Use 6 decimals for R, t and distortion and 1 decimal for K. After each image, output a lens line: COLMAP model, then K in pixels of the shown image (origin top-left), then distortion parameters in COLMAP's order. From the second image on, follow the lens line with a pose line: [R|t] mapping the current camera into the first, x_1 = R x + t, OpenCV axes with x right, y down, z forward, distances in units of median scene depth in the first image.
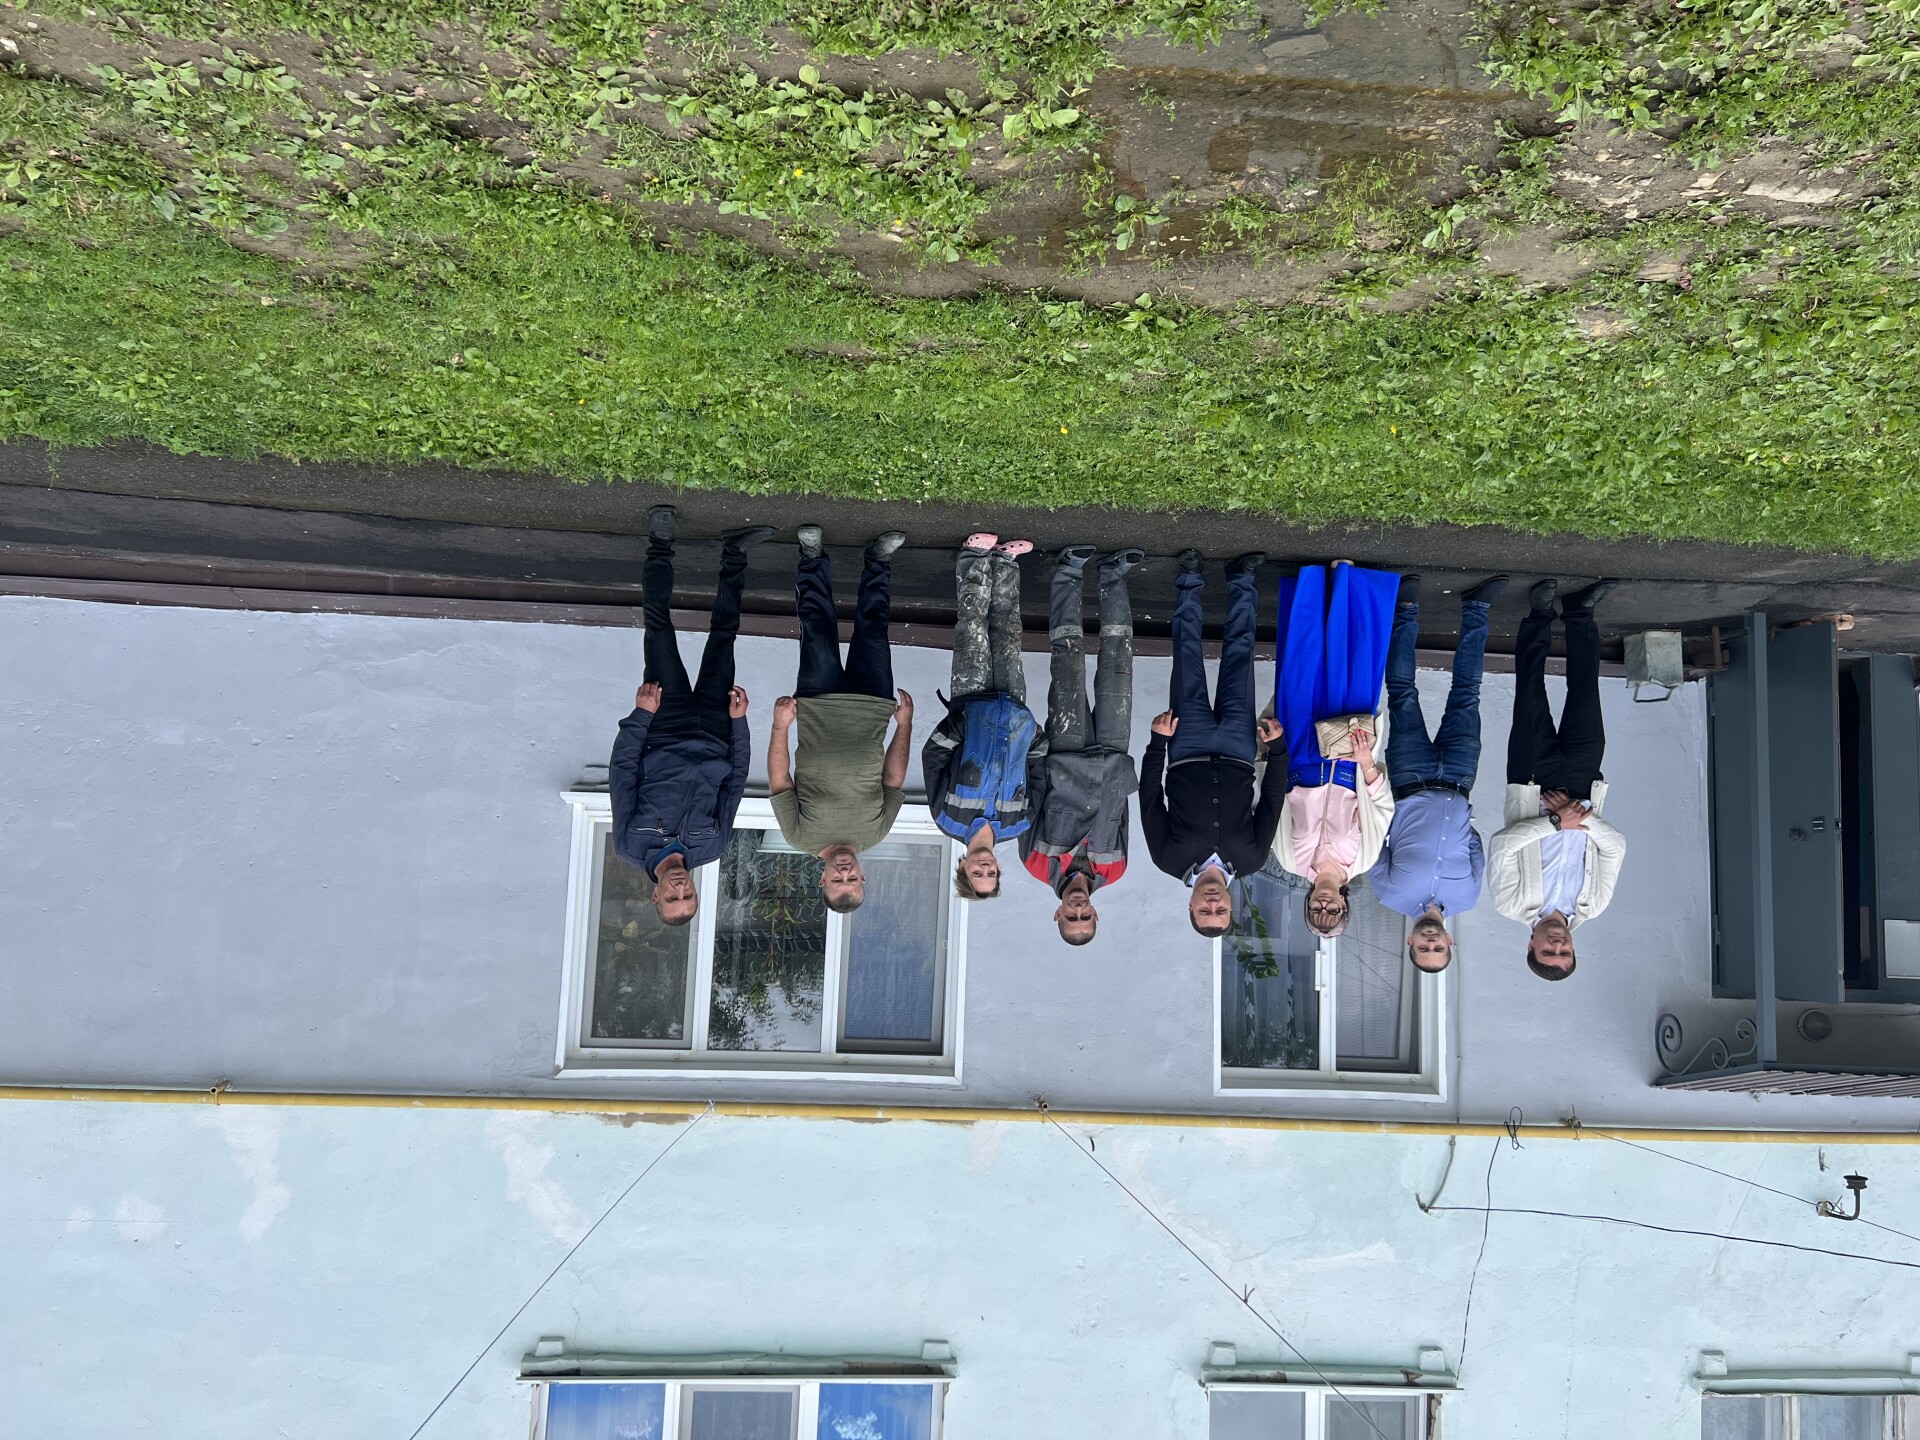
lens RADIAL K [[1495.8, 0, 960.0], [0, 1495.8, 720.0], [0, 0, 1]] dist [0.050916, -0.035774]
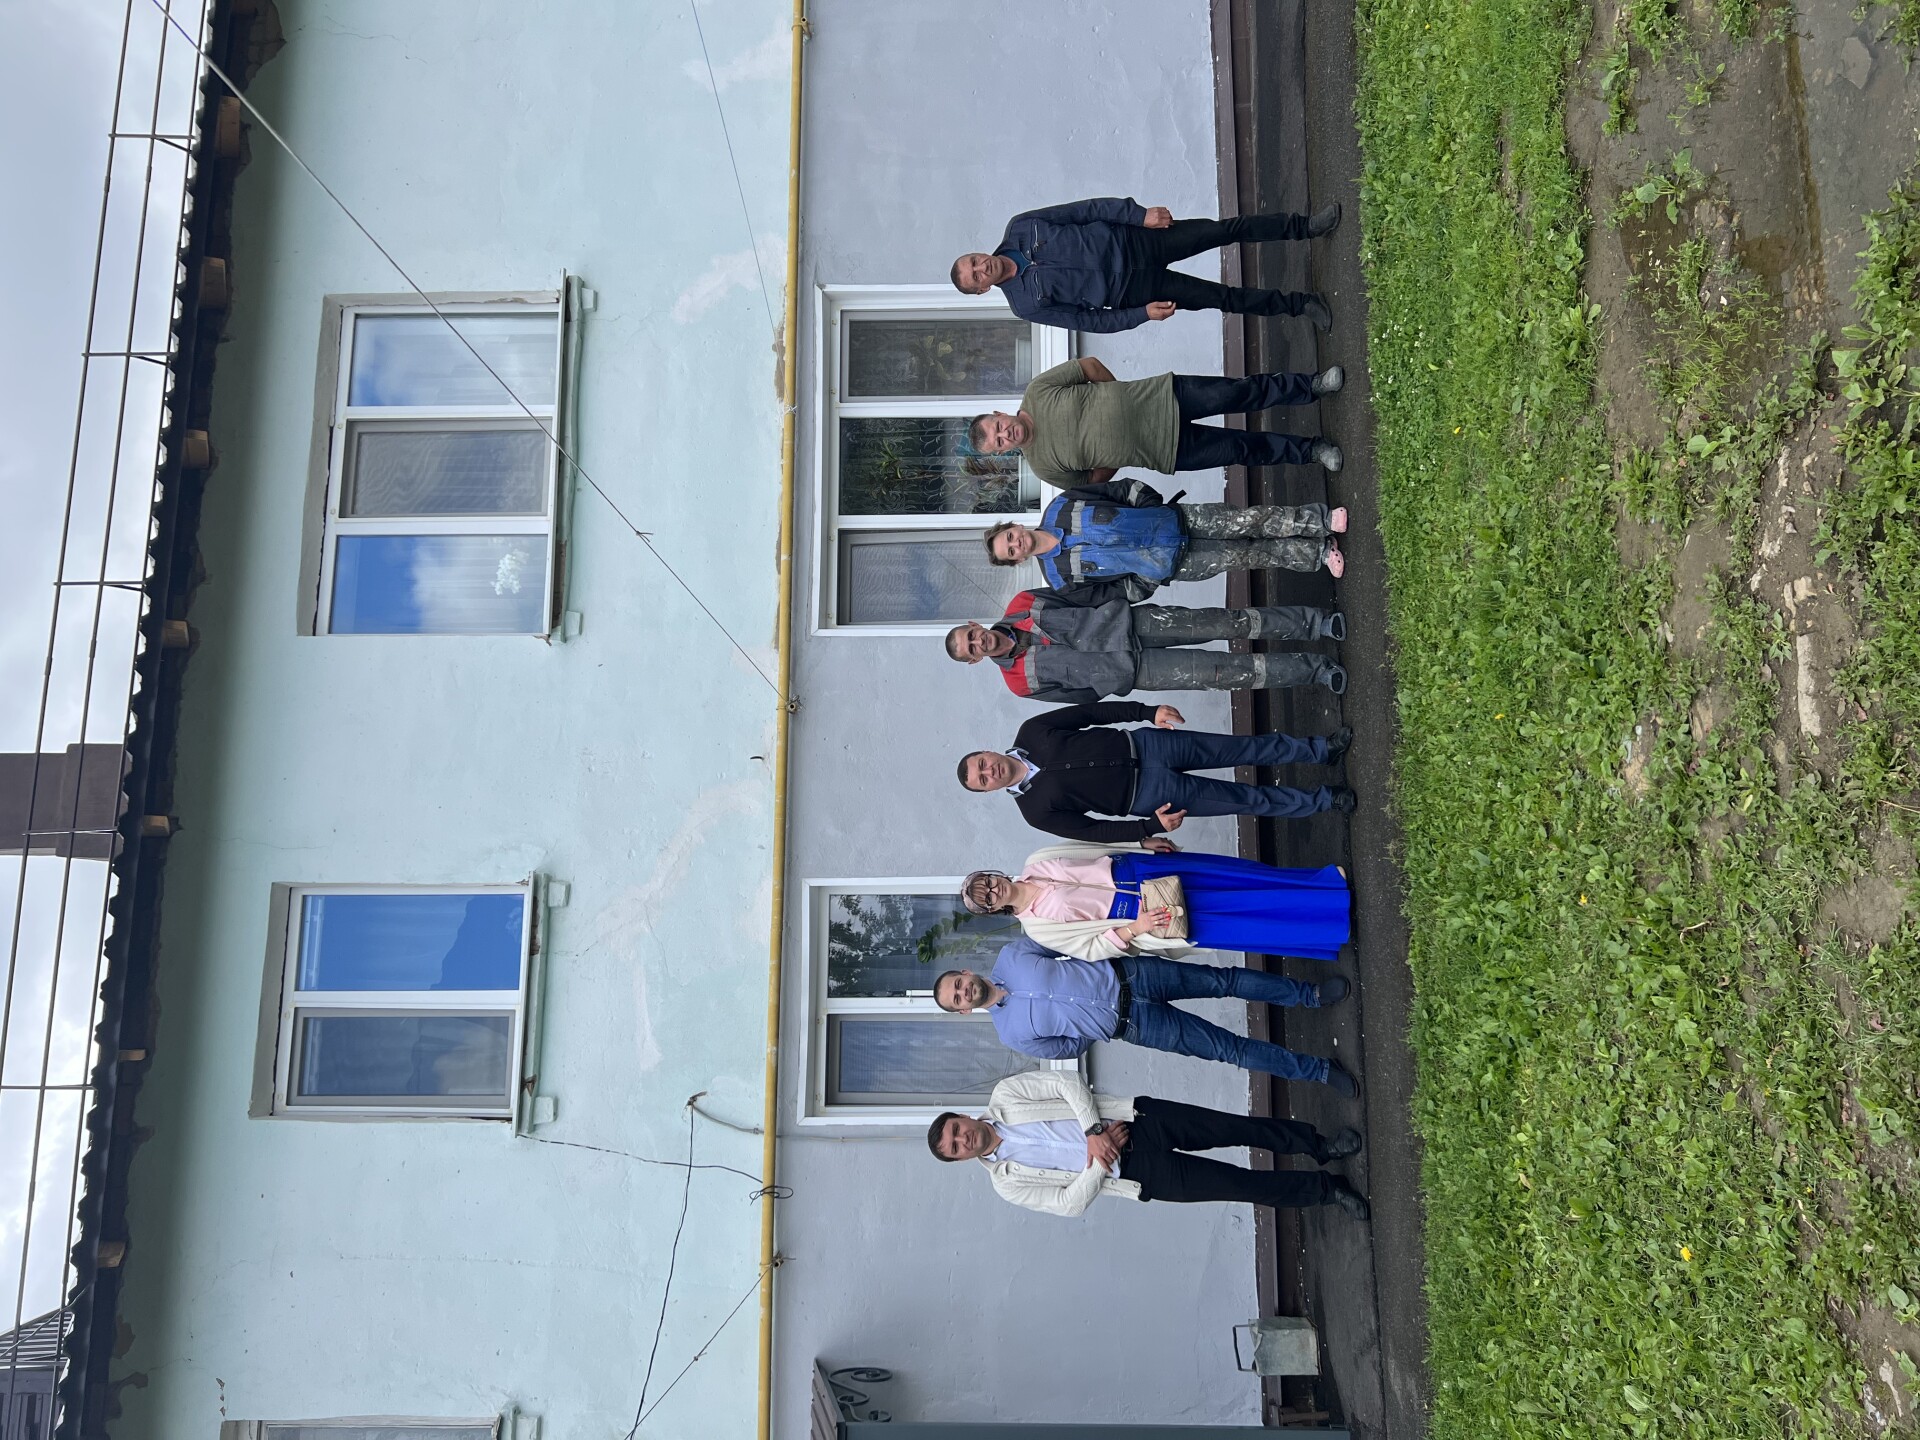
lens RADIAL K [[1455.8, 0, 958.7], [0, 1455.8, 703.2], [0, 0, 1]] dist [0.059264, -0.064254]
pose [[0.034875, 0.960310, -0.276745, 0.350007], [-0.990451, 0.070169, 0.118671, 0.021855], [0.133380, 0.269964, 0.953588, 0.047960]]
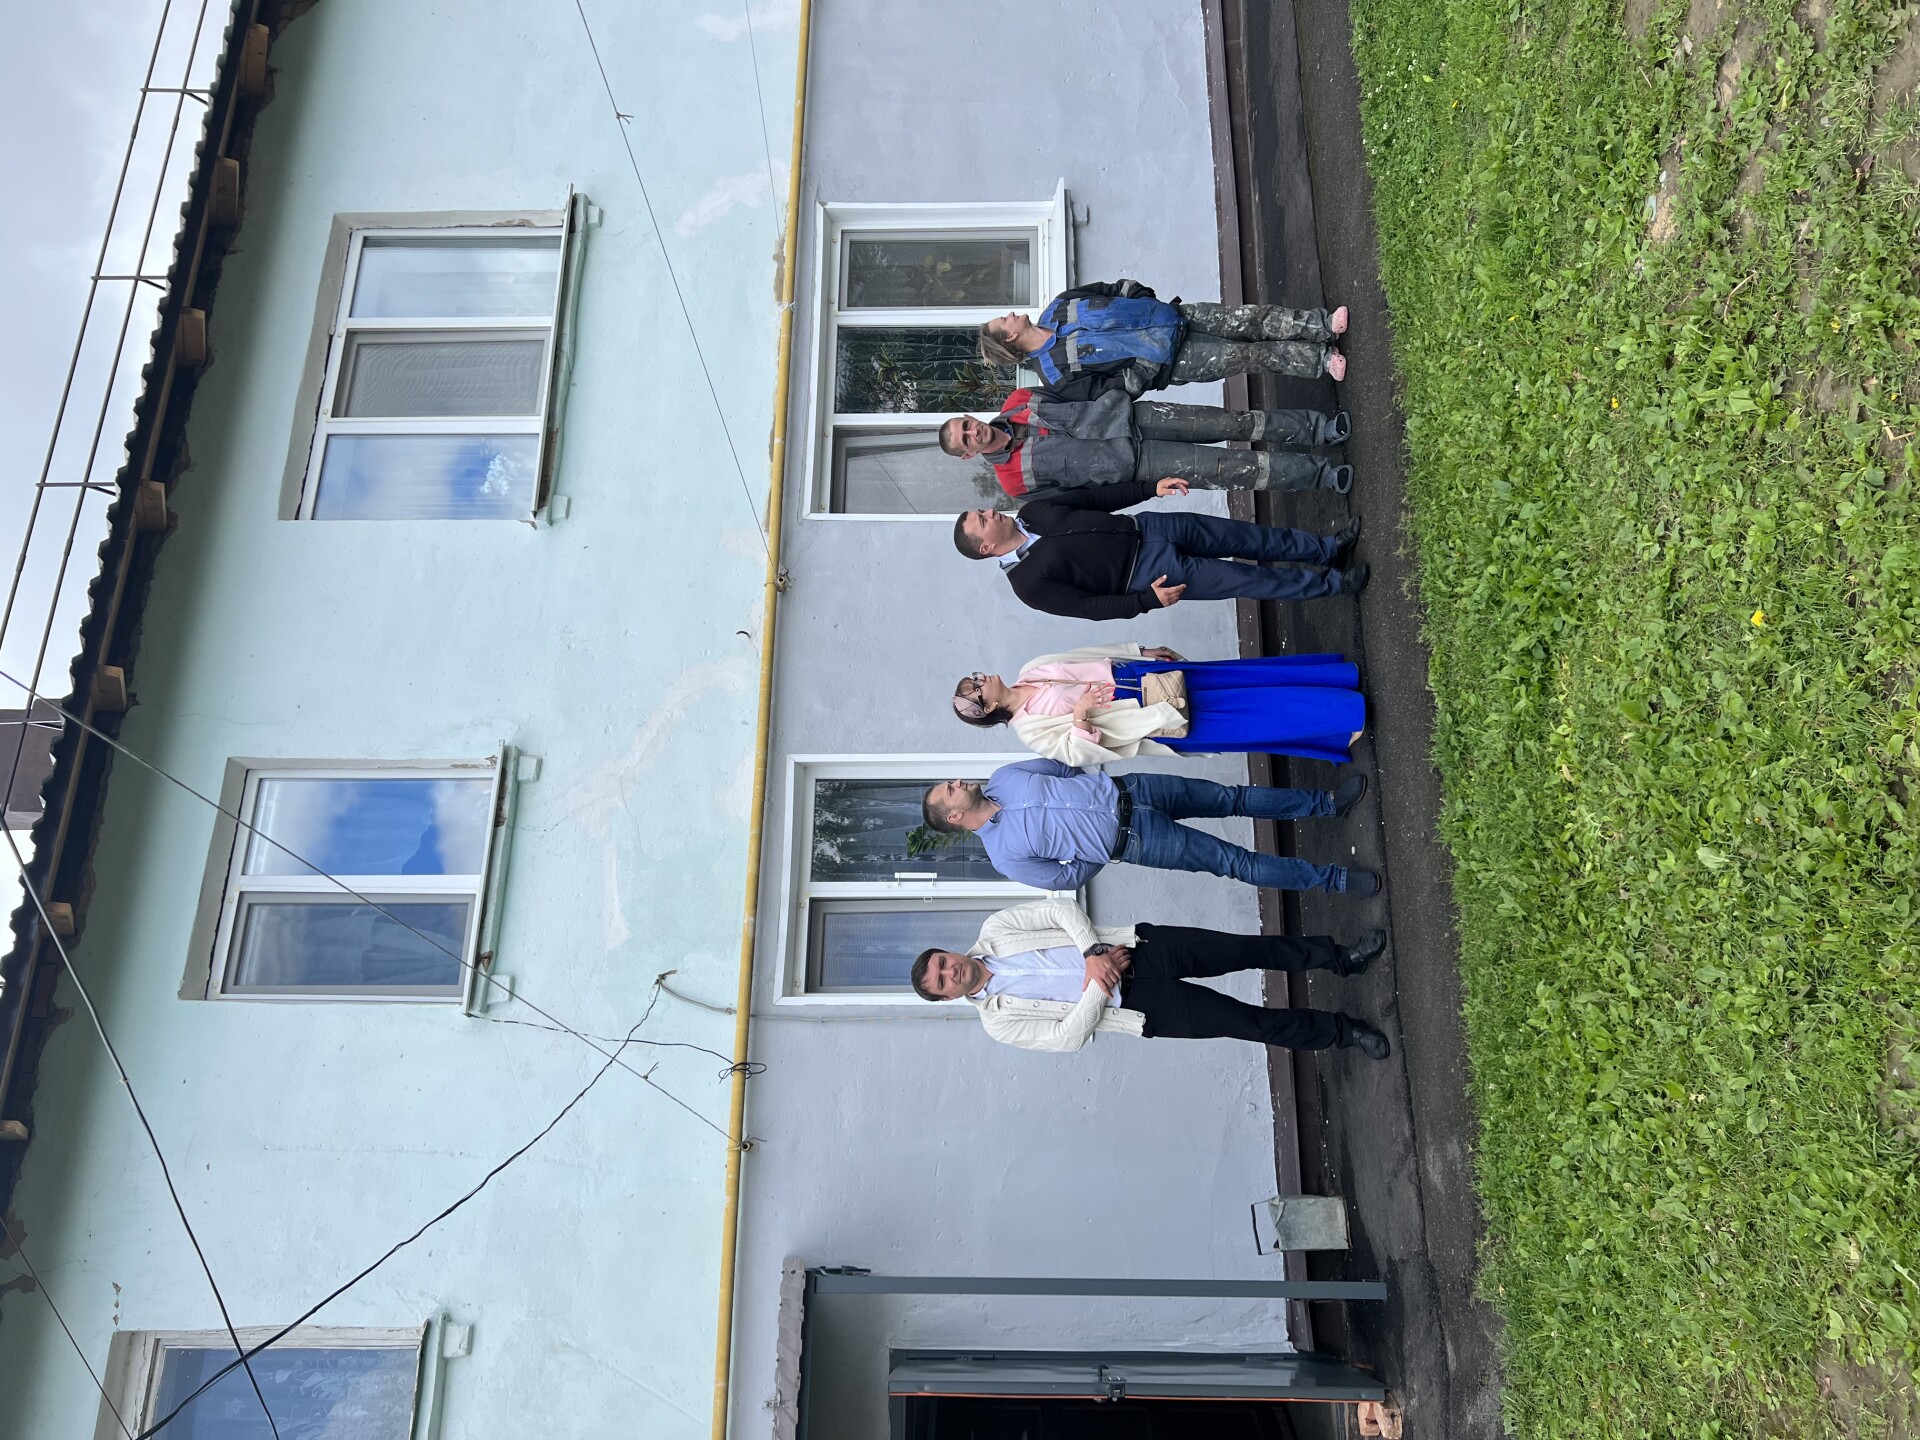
lens RADIAL K [[1463.6, 0, 959.7], [0, 1463.6, 697.7], [0, 0, 1]] dist [0.064491, -0.071831]
pose [[0.026034, 0.898456, -0.438291, 0.583140], [-0.991080, 0.080522, 0.106193, 0.040017], [0.130702, 0.431617, 0.892538, 0.171569]]
